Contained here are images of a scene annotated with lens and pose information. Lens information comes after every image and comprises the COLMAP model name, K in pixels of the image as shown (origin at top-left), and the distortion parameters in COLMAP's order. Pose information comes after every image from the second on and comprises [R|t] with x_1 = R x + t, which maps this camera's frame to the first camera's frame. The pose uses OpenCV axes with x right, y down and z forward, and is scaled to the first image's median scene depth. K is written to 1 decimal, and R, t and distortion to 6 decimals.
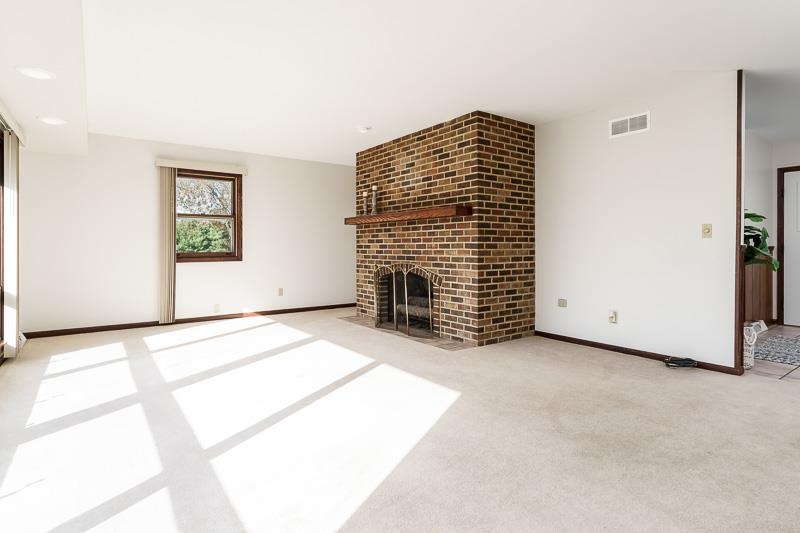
lens RADIAL K [[438.3, 0, 398.7], [0, 438.3, 239.3], [0, 0, 1]] dist [-0.020762, 0.017127]
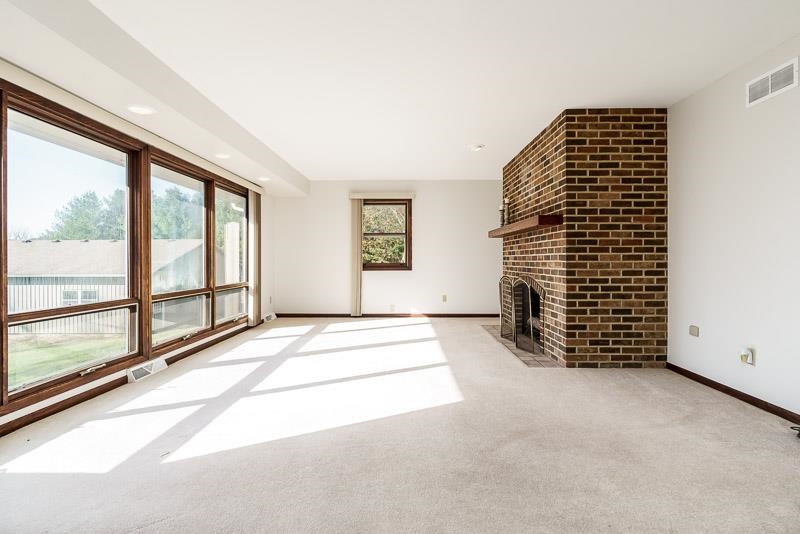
lens RADIAL K [[415.5, 0, 393.4], [0, 415.5, 252.5], [0, 0, 1]] dist [-0.005644, -0.001335]
pose [[0.783188, -0.009562, -0.621711, 0.405656], [0.010064, 0.999946, -0.002702, 0.003374], [0.621703, -0.004141, 0.783242, 0.090823]]
